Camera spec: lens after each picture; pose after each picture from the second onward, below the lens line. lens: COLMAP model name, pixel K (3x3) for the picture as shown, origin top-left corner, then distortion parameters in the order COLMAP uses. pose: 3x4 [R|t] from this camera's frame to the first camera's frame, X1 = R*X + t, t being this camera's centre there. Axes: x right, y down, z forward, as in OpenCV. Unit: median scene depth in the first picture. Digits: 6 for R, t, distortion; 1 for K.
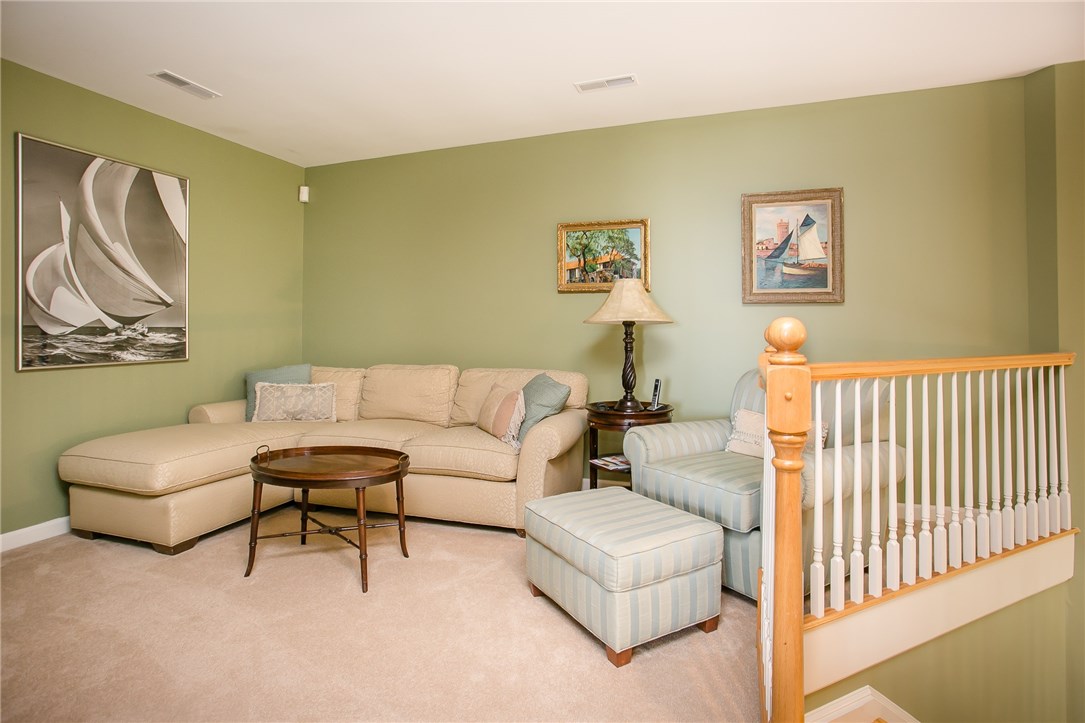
lens RADIAL K [[548.3, 0, 543.6], [0, 548.3, 324.8], [0, 0, 1]] dist [-0.000891, -0.000036]
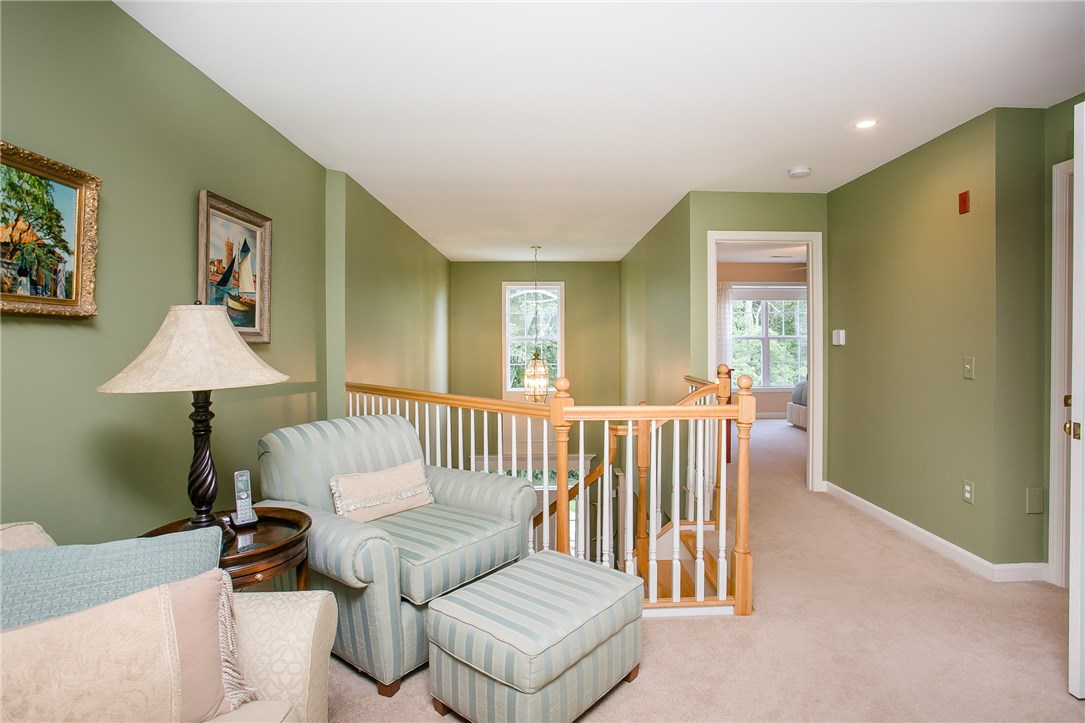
lens RADIAL K [[541.5, 0, 543.8], [0, 541.5, 340.8], [0, 0, 1]] dist [0.000841, 0.000078]
pose [[-0.339299, -0.003716, 0.940671, -0.431752], [-0.007466, 0.999971, 0.001257, -0.046844], [-0.940649, -0.006597, -0.339317, 0.798281]]
